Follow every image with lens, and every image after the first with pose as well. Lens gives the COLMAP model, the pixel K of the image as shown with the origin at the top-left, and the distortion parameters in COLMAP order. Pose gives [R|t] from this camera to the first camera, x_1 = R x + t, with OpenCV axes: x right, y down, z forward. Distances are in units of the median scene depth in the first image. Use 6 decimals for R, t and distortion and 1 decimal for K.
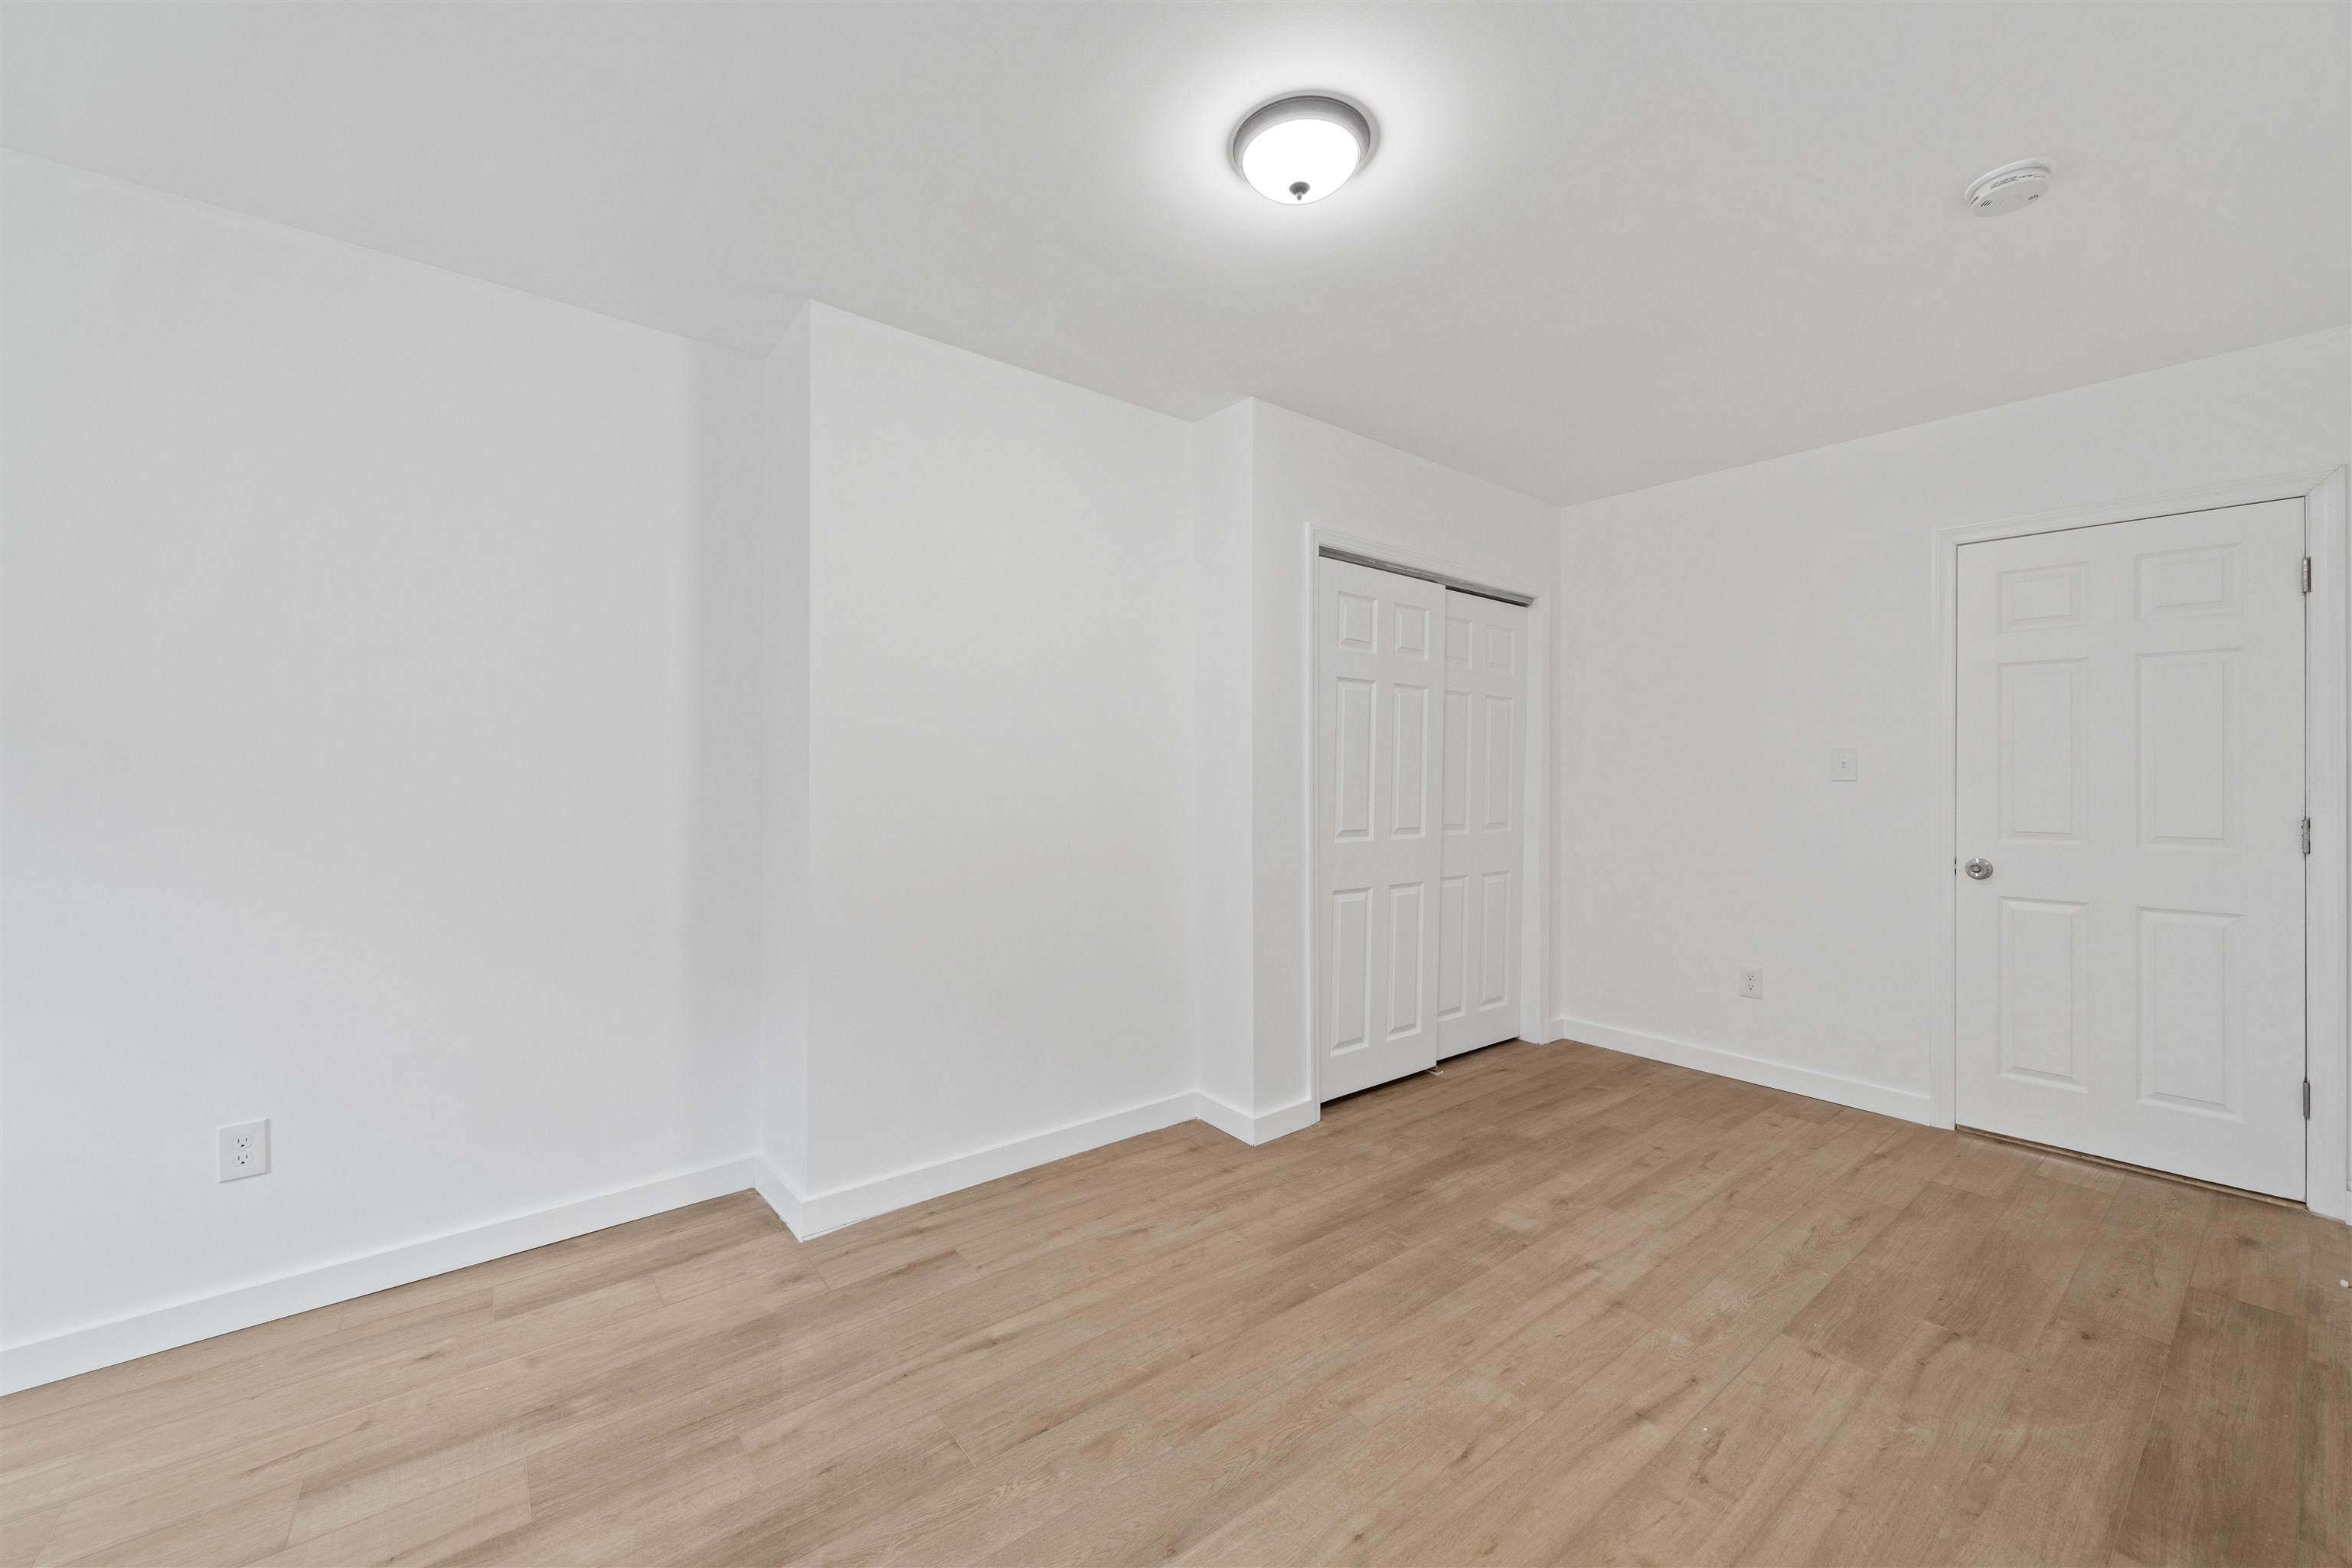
lens RADIAL K [[909.4, 0, 1166.2], [0, 909.4, 772.3], [0, 0, 1]] dist [-0.001169, -0.000263]
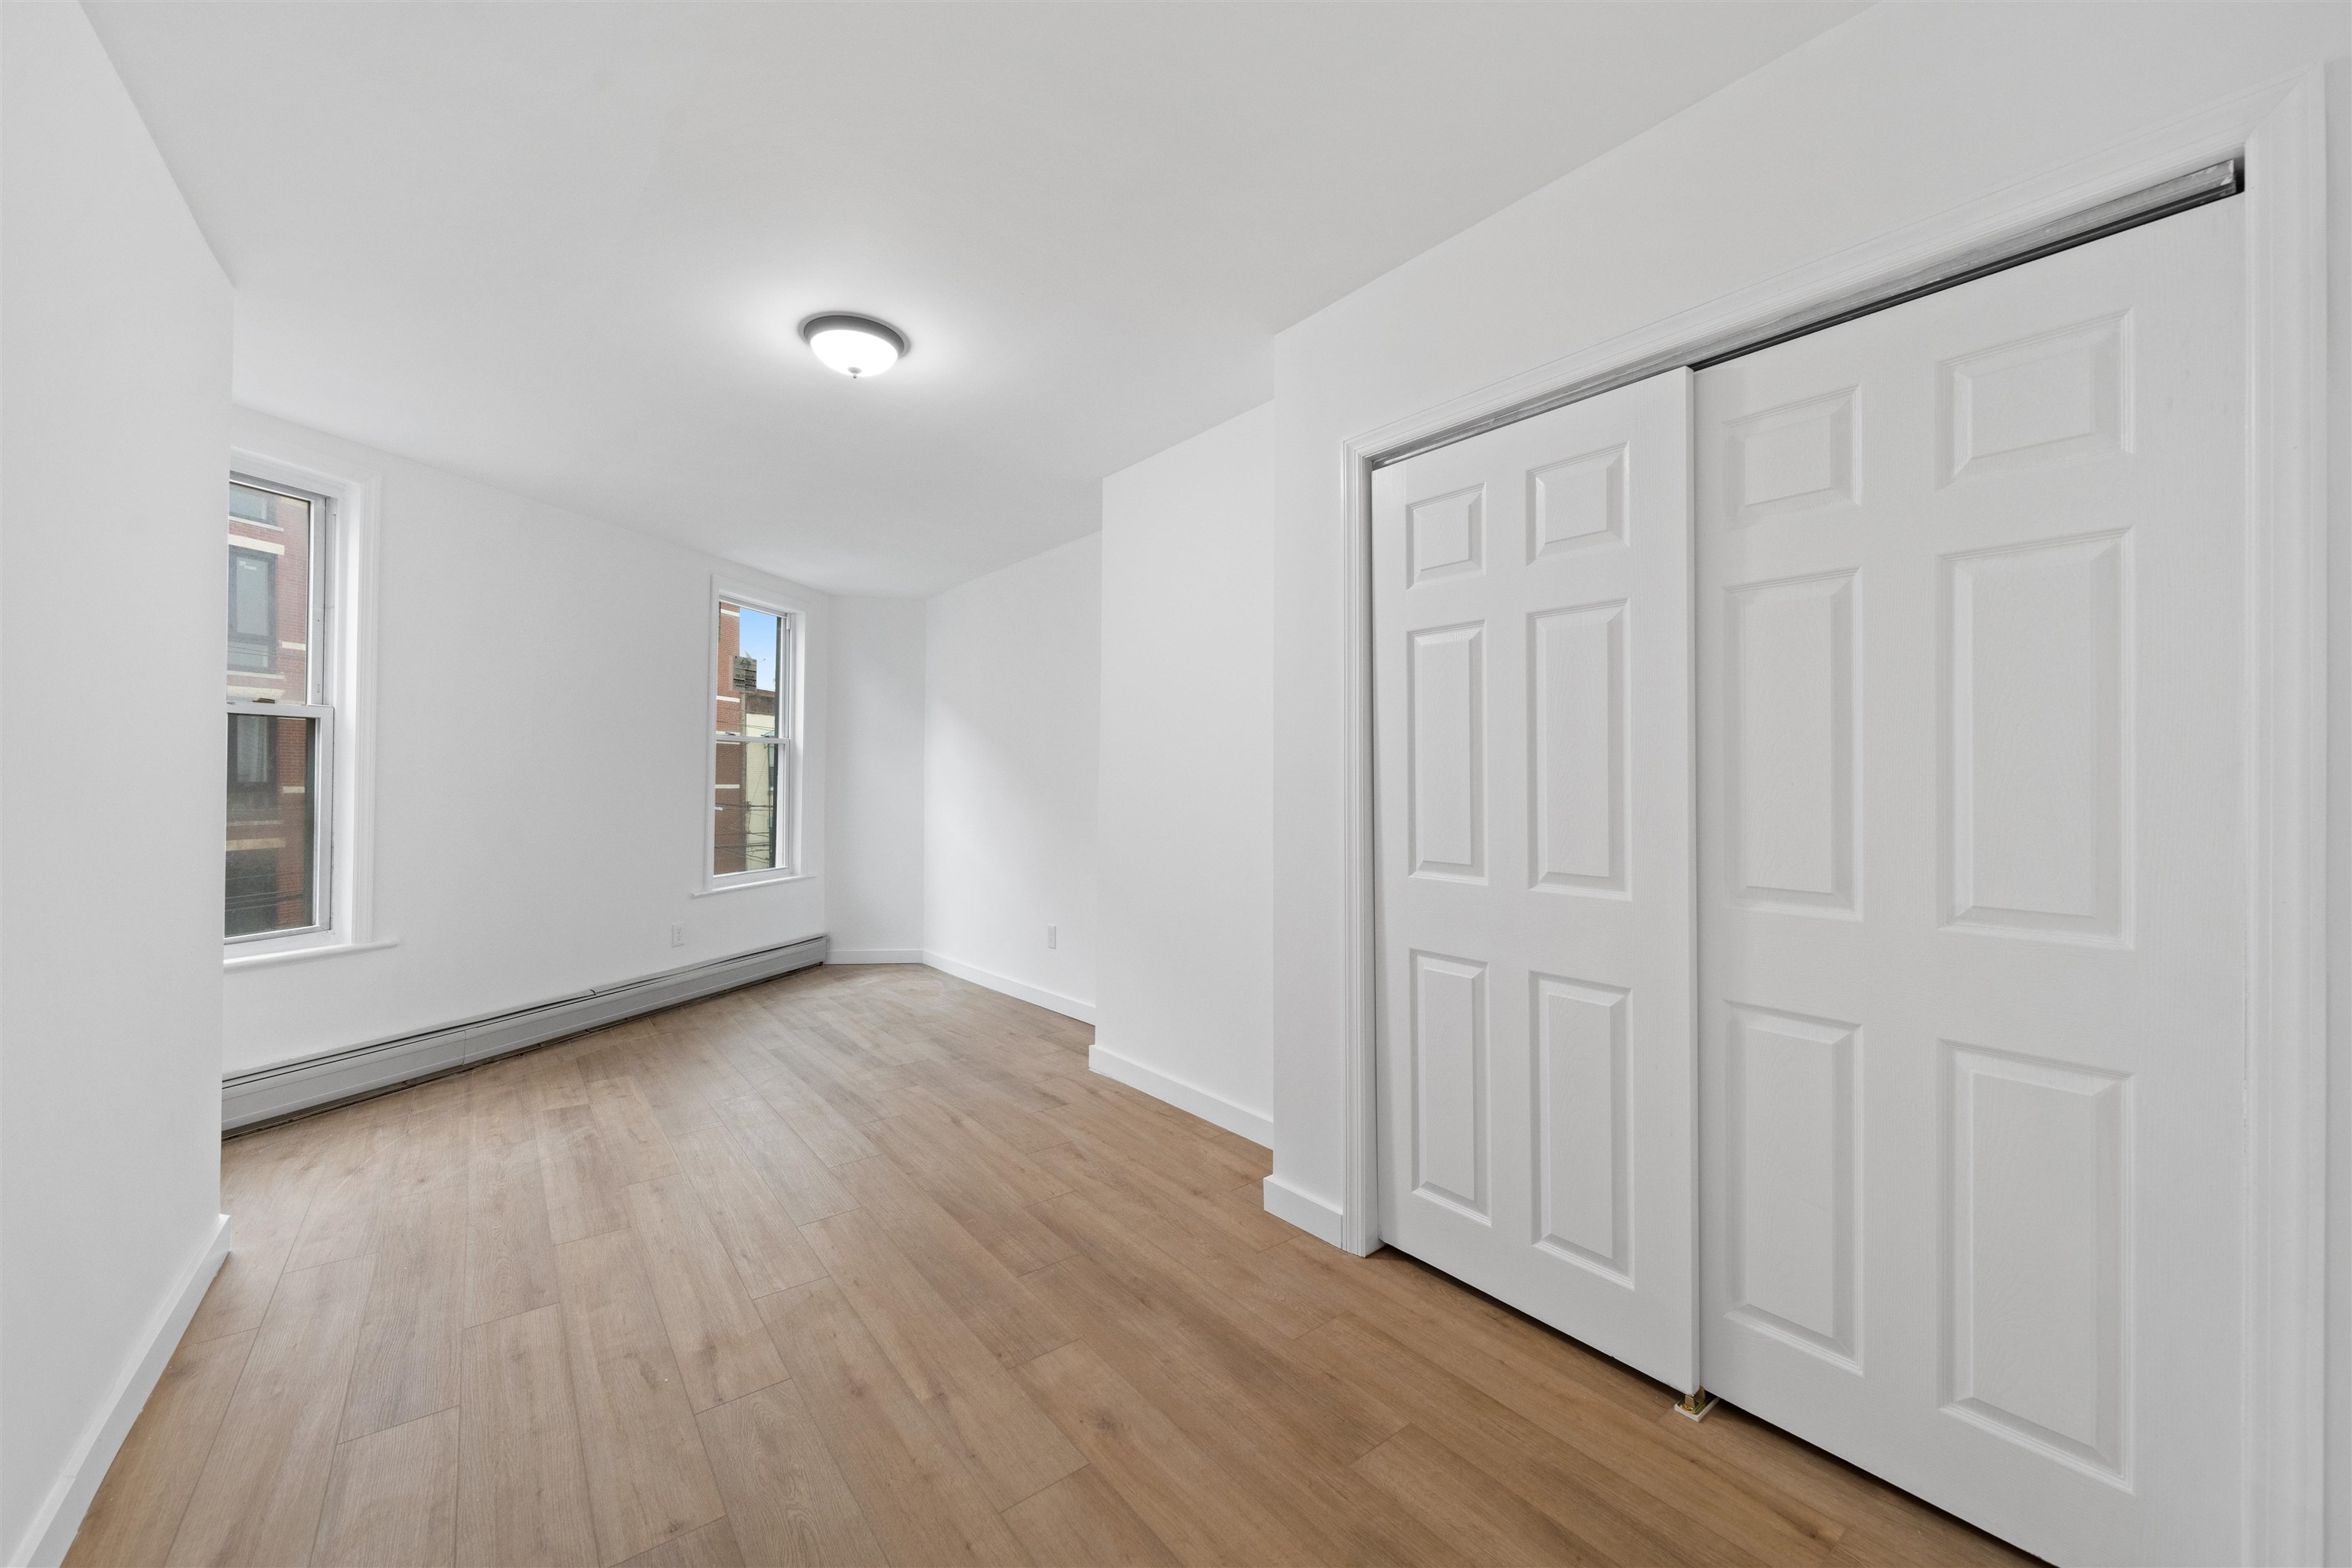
lens RADIAL K [[907.5, 0, 1176.0], [0, 907.5, 784.0], [0, 0, 1]] dist [-0.003221, -0.000372]
pose [[-0.003243, 0.002272, -0.999992, 1.195309], [0.002968, 0.999993, 0.002263, 0.008938], [0.999990, -0.002960, -0.003249, 1.155347]]
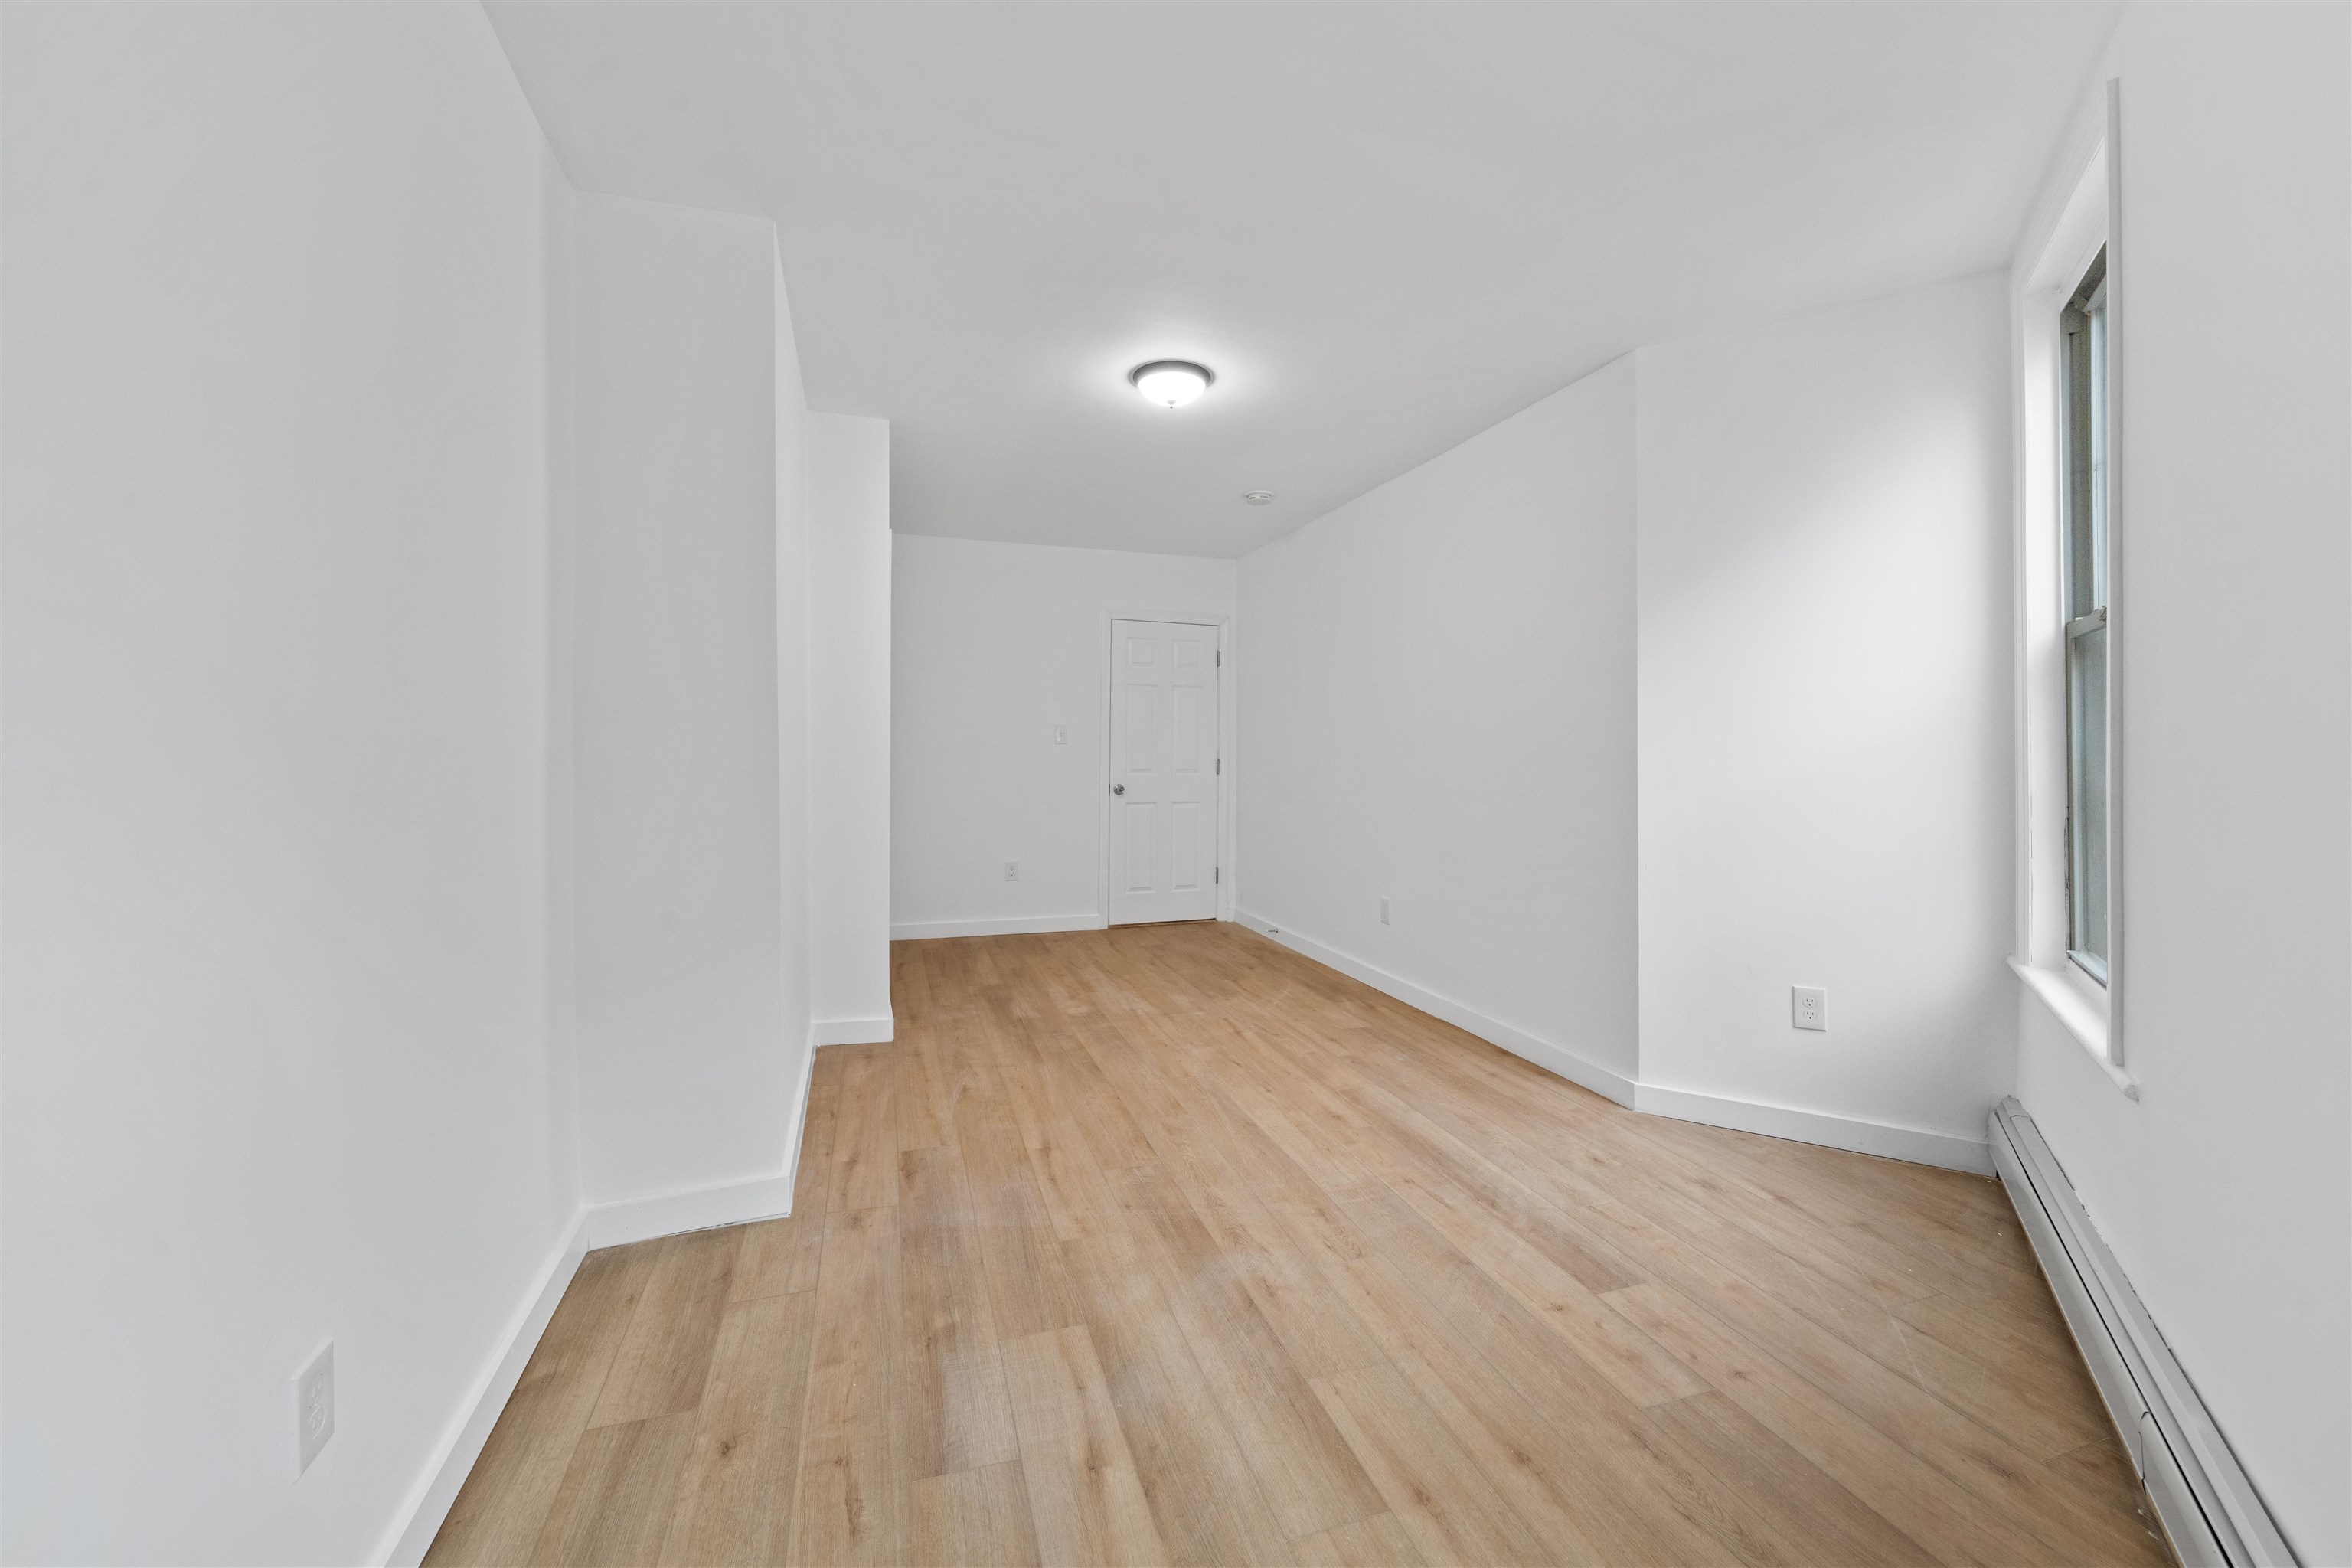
lens RADIAL K [[921.9, 0, 1168.8], [0, 921.9, 748.9], [0, 0, 1]] dist [-0.000063, -0.000042]
pose [[0.344602, 0.000080, 0.938749, -1.169755], [-0.004985, 0.999986, 0.001745, 0.021176], [-0.938736, -0.005280, 0.344598, 0.291961]]
